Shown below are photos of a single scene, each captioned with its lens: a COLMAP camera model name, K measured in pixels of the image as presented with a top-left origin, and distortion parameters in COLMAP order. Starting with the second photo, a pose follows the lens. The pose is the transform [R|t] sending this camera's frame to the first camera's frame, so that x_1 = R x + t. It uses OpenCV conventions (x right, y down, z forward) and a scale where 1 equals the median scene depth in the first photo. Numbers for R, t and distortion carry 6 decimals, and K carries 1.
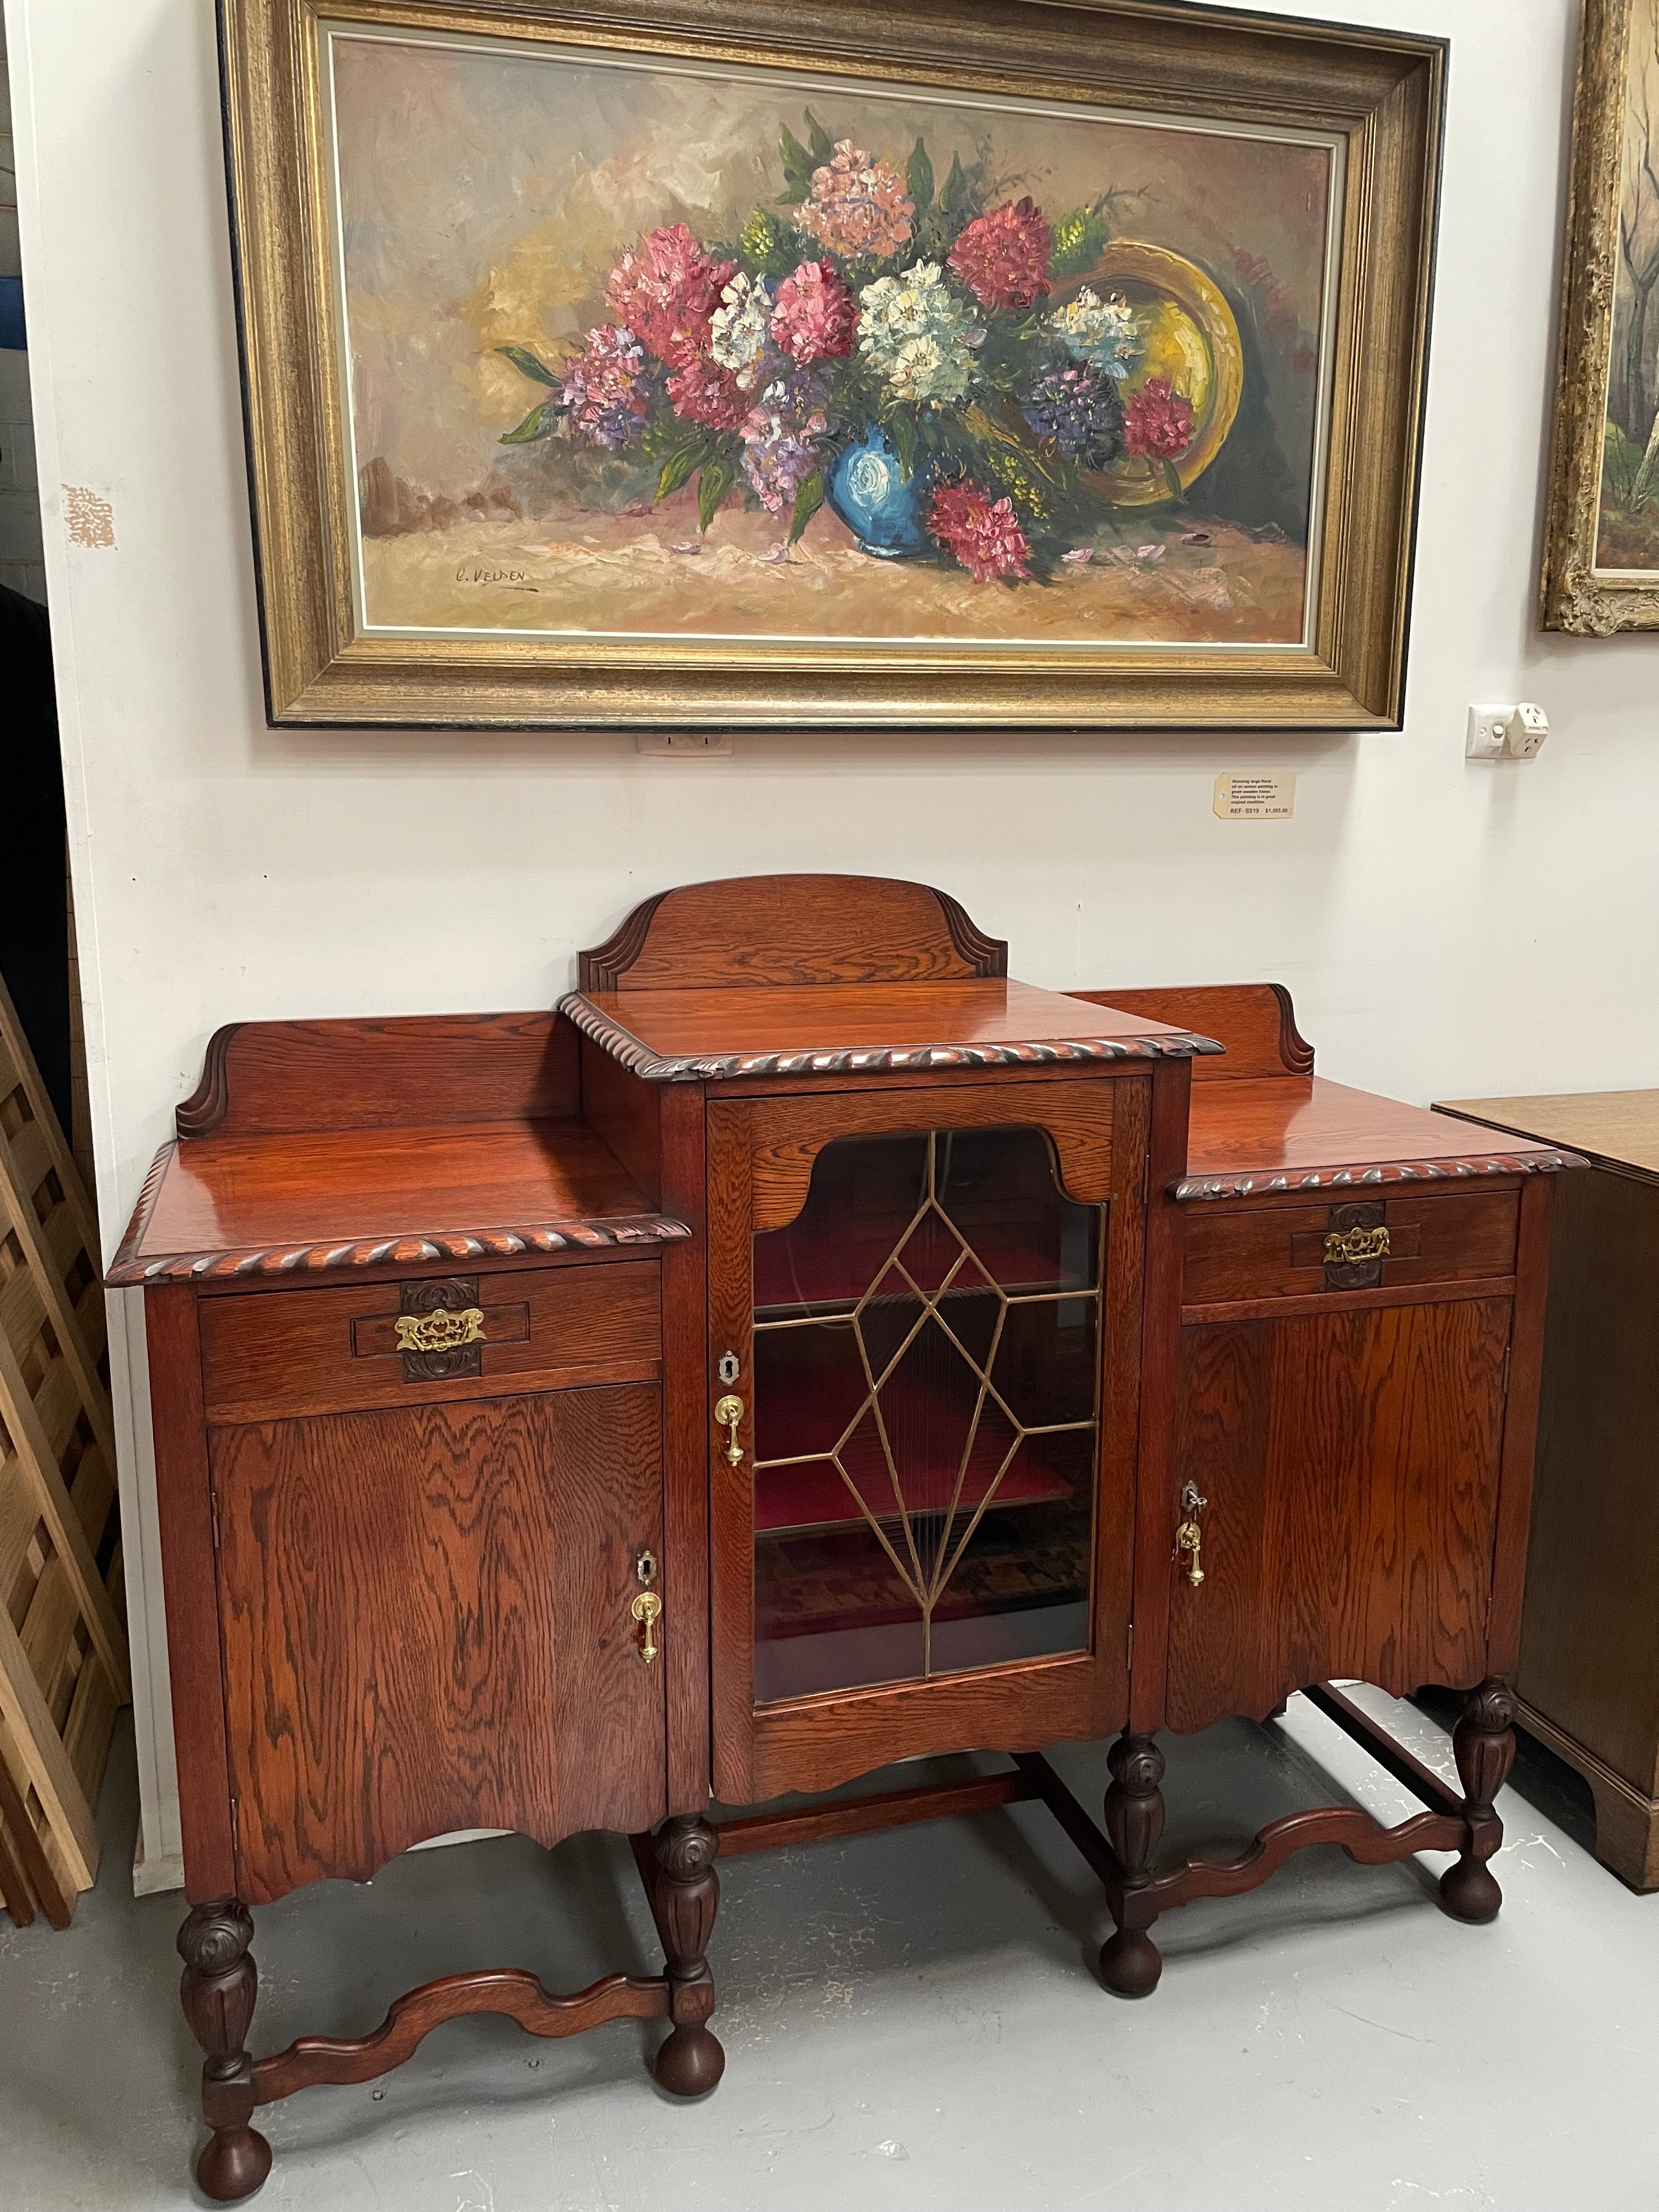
lens RADIAL K [[1669.3, 0, 804.0], [0, 1669.3, 1092.0], [0, 0, 1]] dist [0.077986, -0.103105]
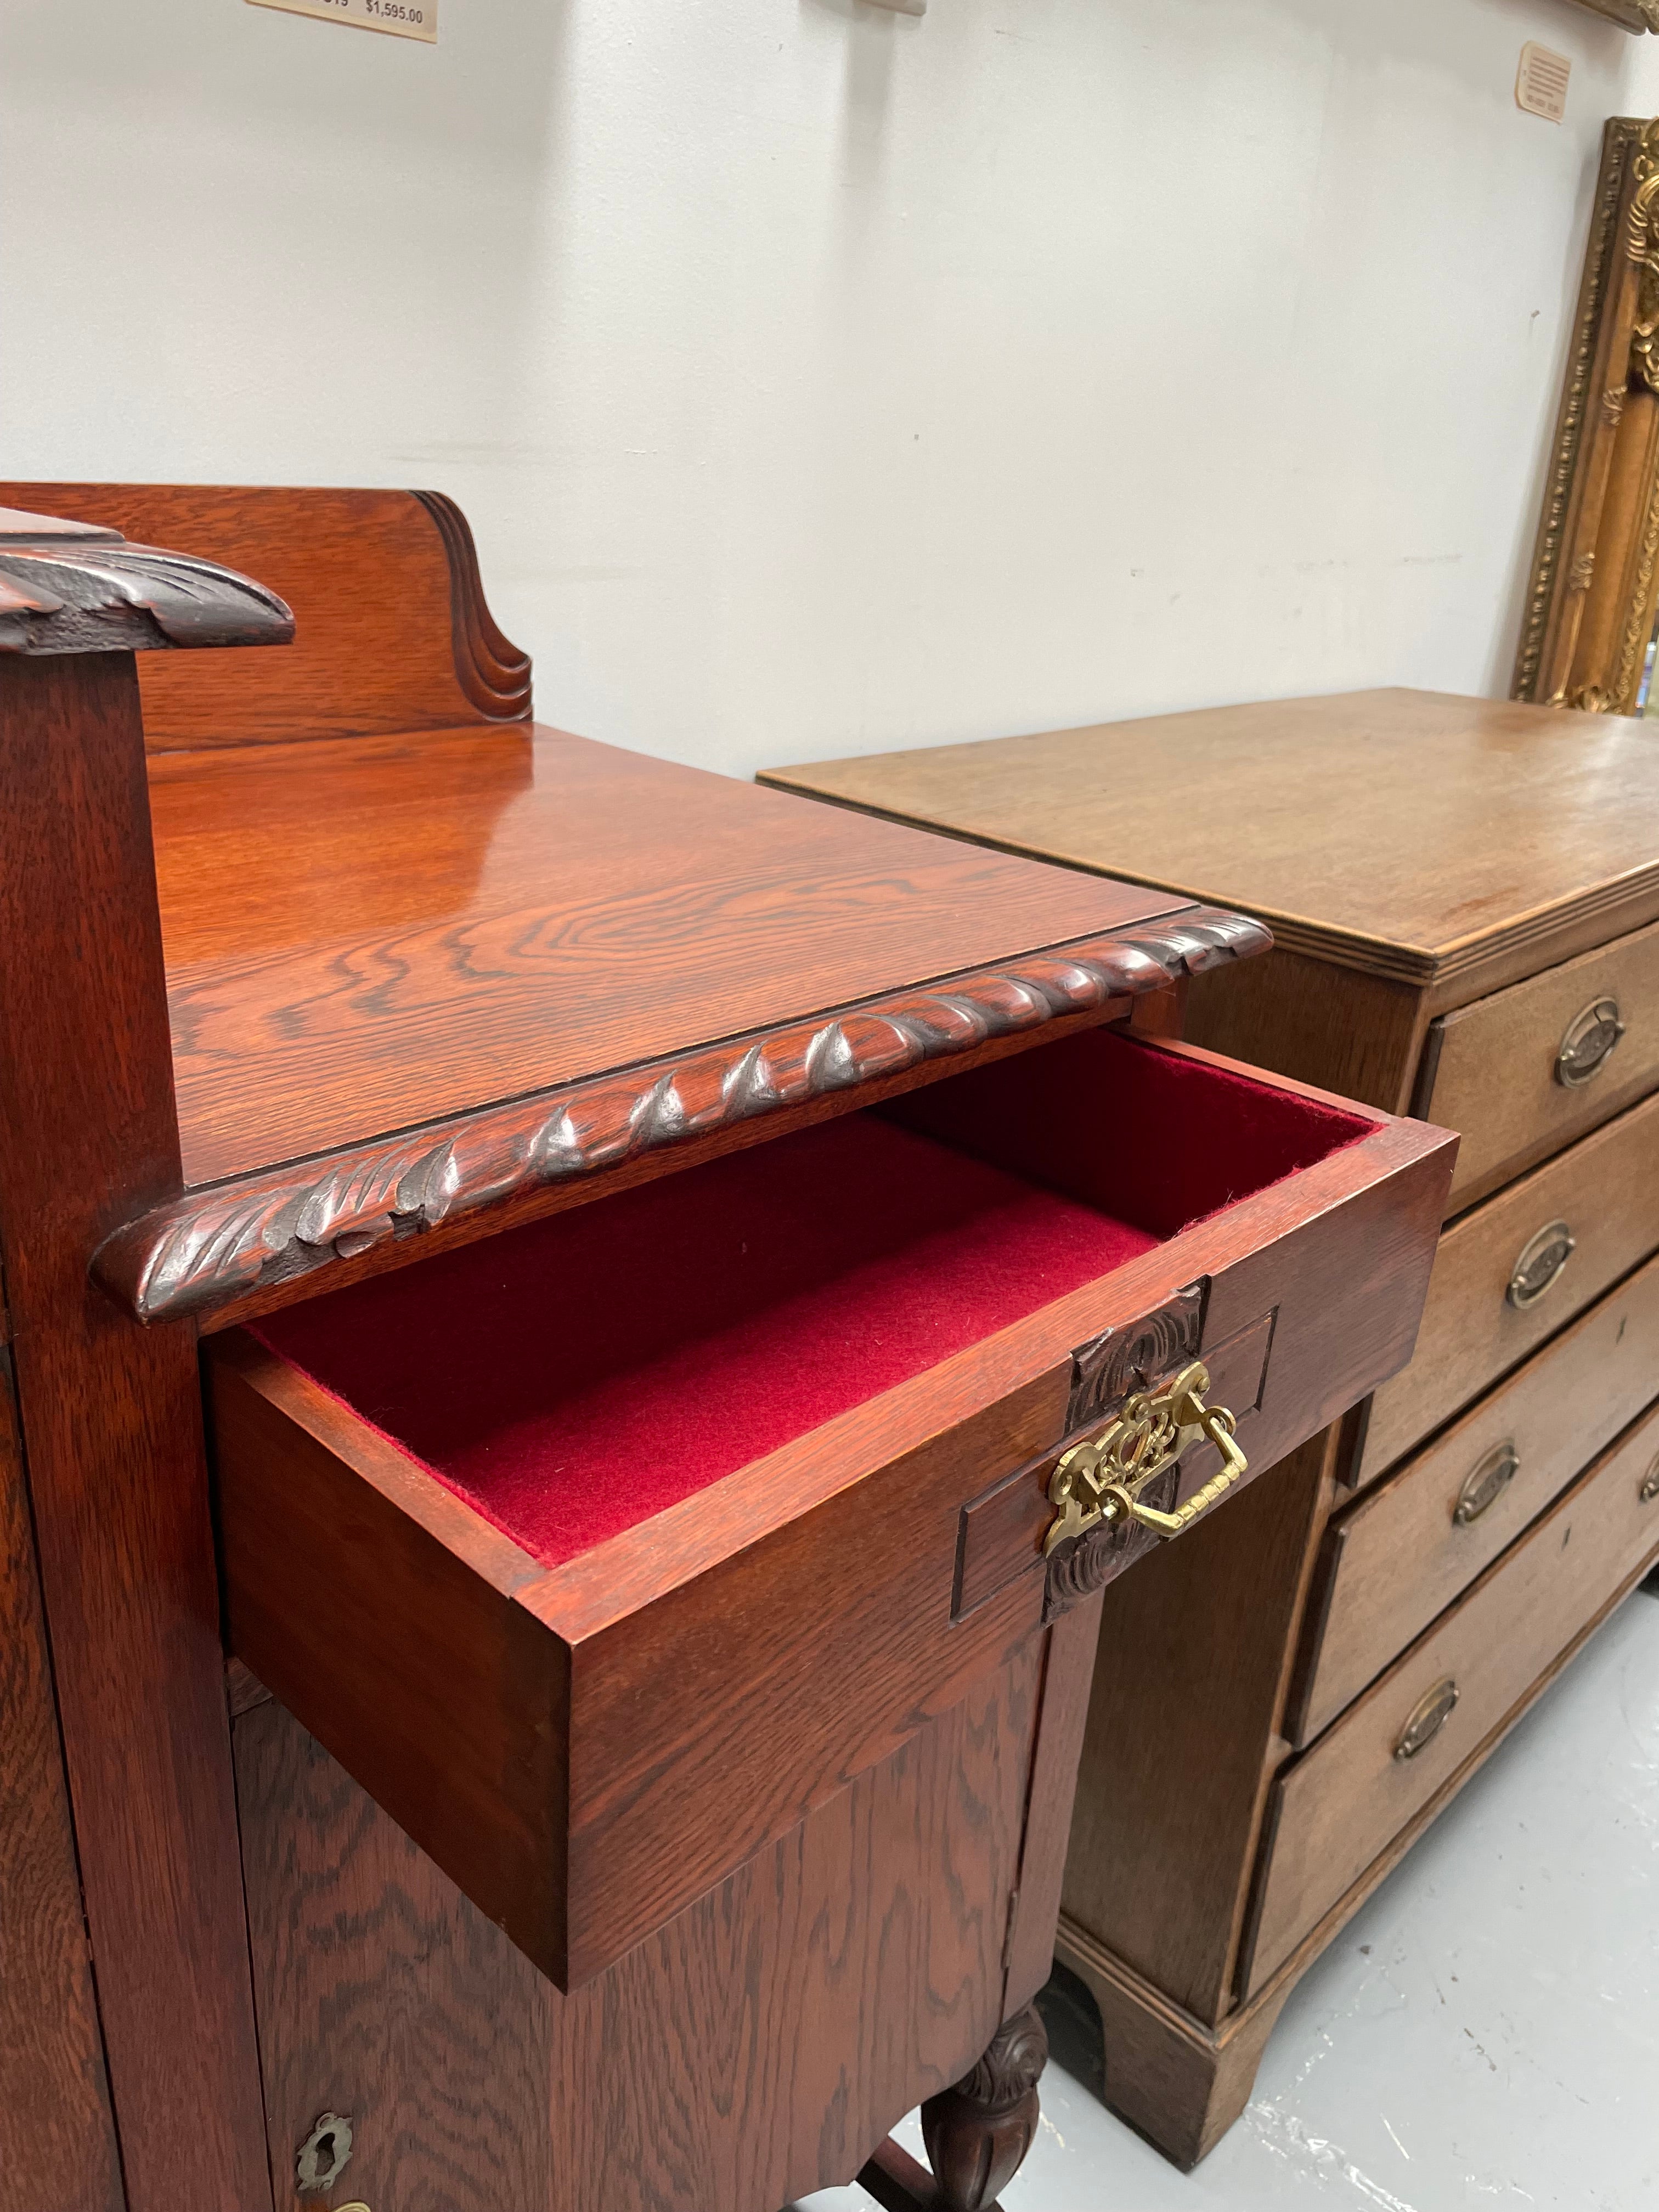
lens RADIAL K [[1680.1, 0, 816.8], [0, 1680.1, 1094.3], [0, 0, 1]] dist [0.076540, -0.103212]
pose [[0.873239, -0.134740, 0.468294, 0.183530], [0.033951, 0.975499, 0.217367, -0.010232], [-0.486108, -0.173914, 0.856418, 0.706426]]
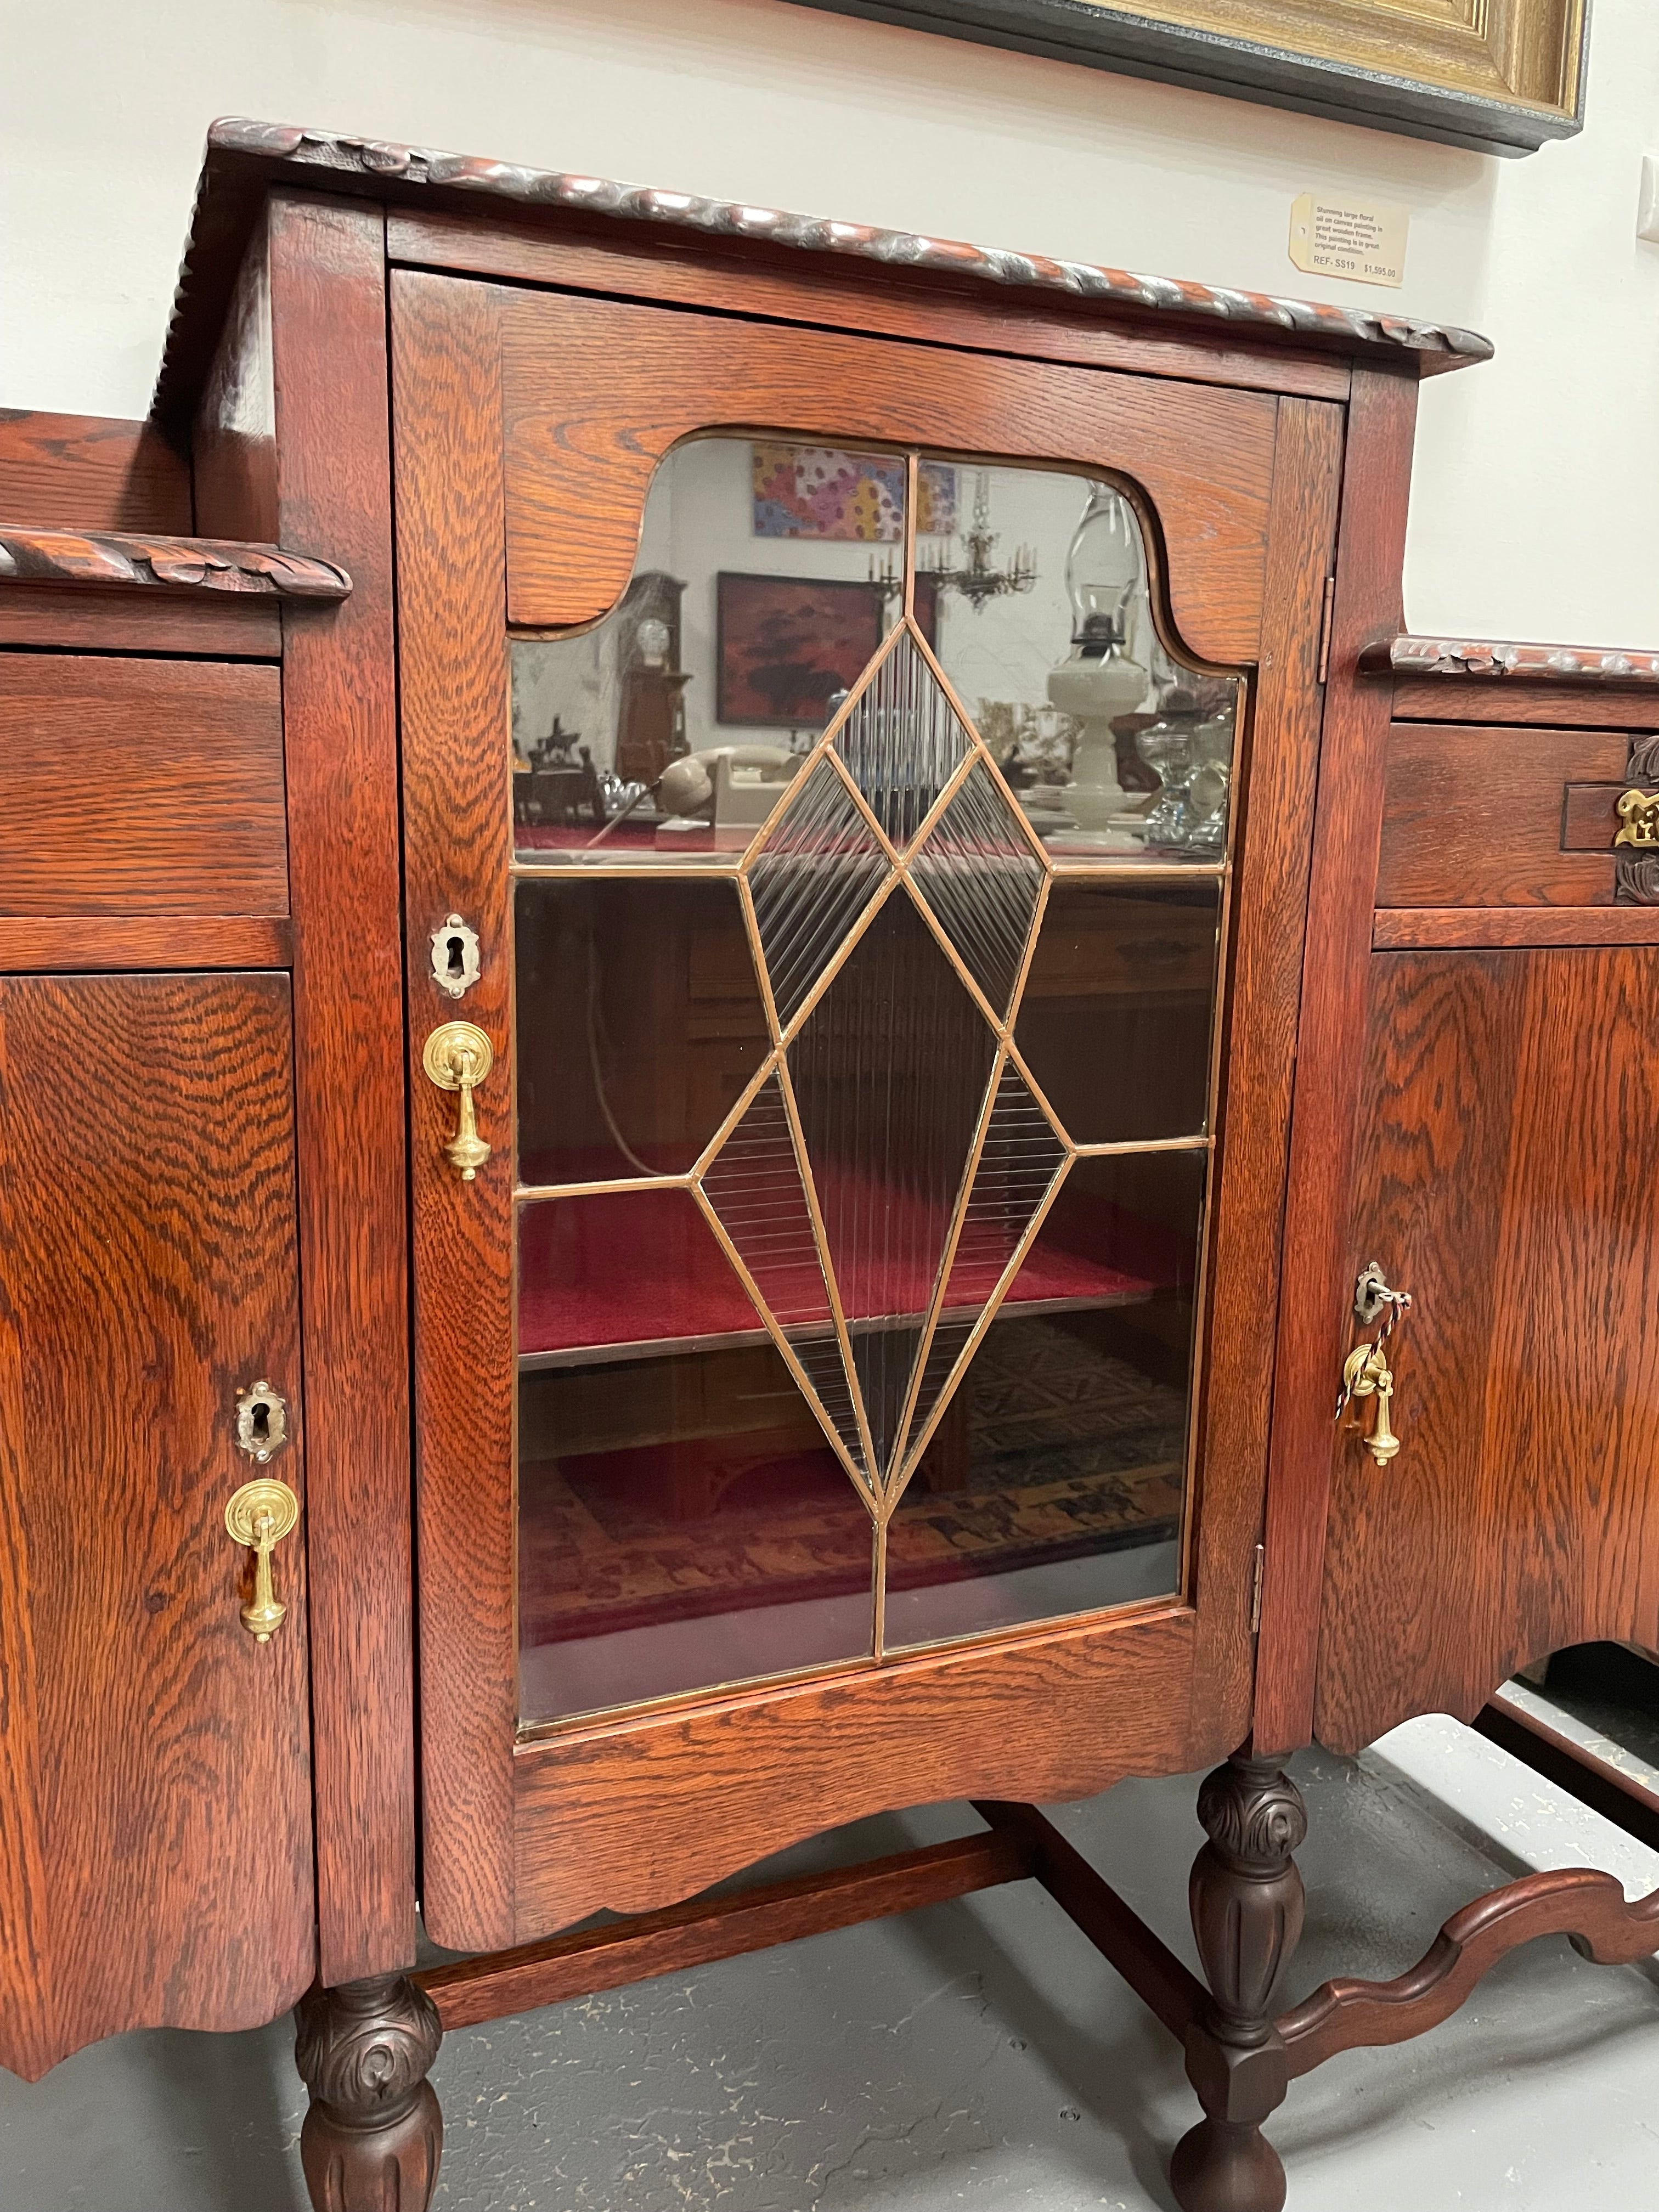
lens RADIAL K [[1680.1, 0, 816.8], [0, 1680.1, 1094.3], [0, 0, 1]] dist [0.076540, -0.103212]
pose [[0.993035, 0.000783, 0.117816, -0.002832], [0.001246, 0.999852, -0.017151, 0.182791], [-0.117812, 0.017179, 0.992887, 0.485402]]
